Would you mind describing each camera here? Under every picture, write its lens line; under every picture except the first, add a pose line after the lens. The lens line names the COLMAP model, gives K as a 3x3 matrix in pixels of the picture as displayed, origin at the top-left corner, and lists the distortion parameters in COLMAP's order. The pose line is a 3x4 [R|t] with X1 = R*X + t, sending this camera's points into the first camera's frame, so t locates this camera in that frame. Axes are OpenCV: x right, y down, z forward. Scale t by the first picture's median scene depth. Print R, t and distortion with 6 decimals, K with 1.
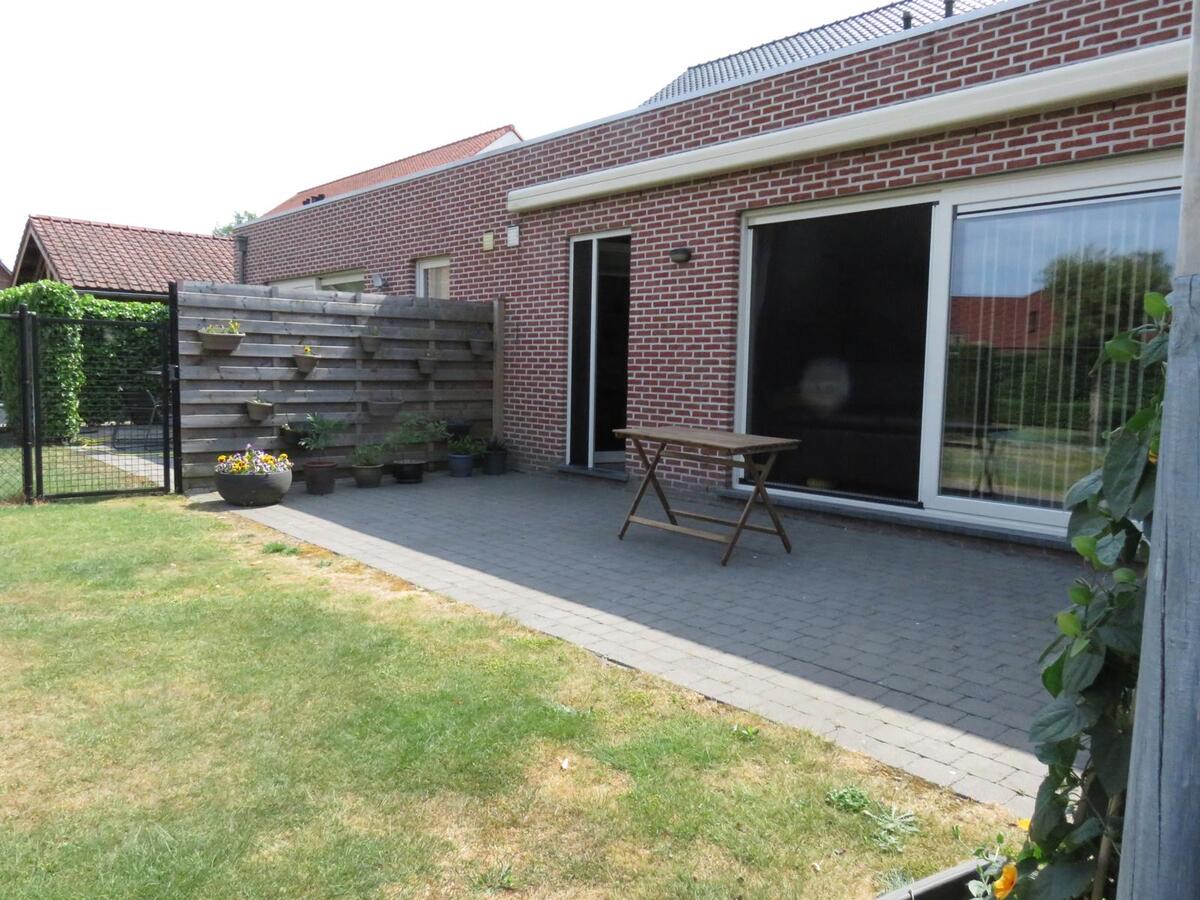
lens RADIAL K [[888.5, 0, 600.0], [0, 888.5, 450.0], [0, 0, 1]] dist [-0.009120, -0.001289]
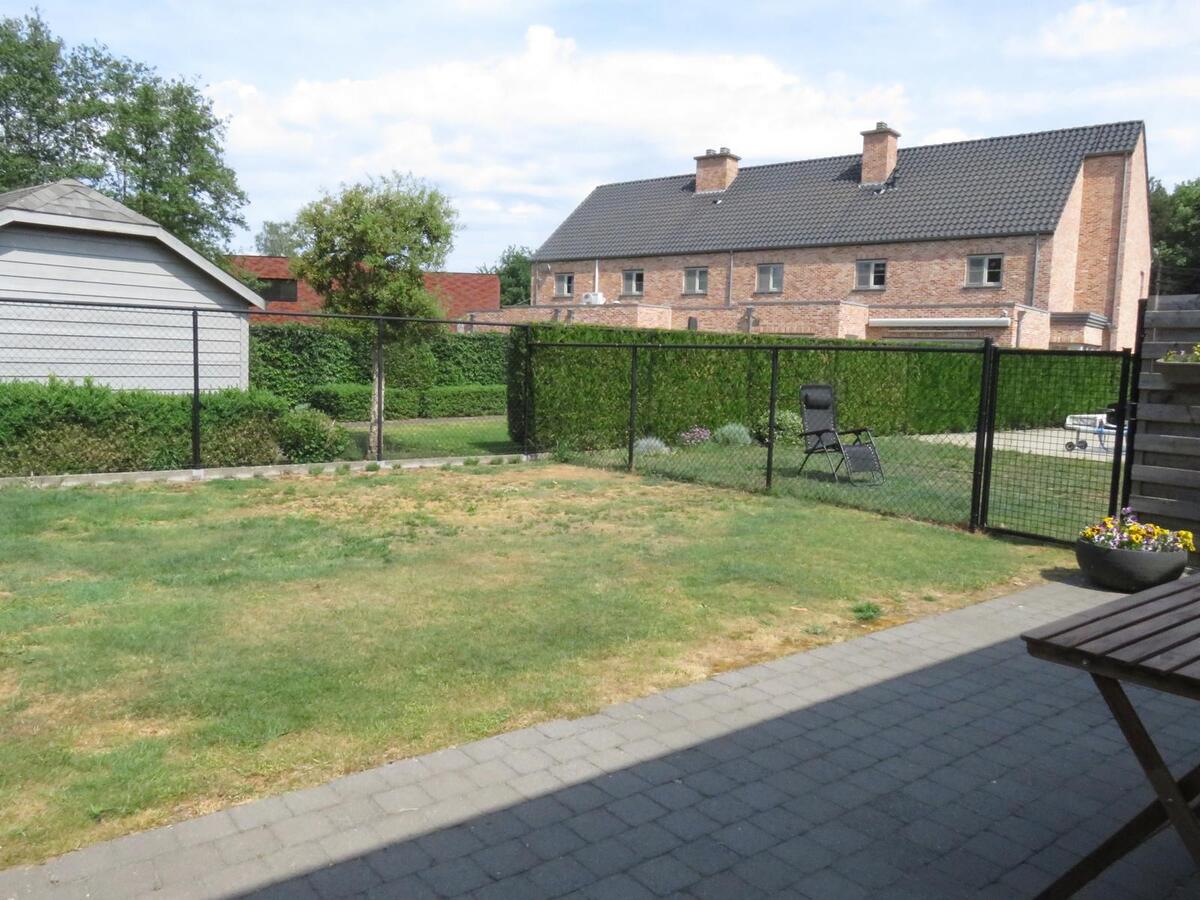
lens RADIAL K [[897.8, 0, 600.0], [0, 897.8, 450.0], [0, 0, 1]] dist [-0.009440, -0.007017]
pose [[-0.067795, 0.077841, -0.994658, 0.395876], [-0.124199, 0.988538, 0.085827, -0.066228], [0.989939, 0.129354, -0.057350, 0.608112]]
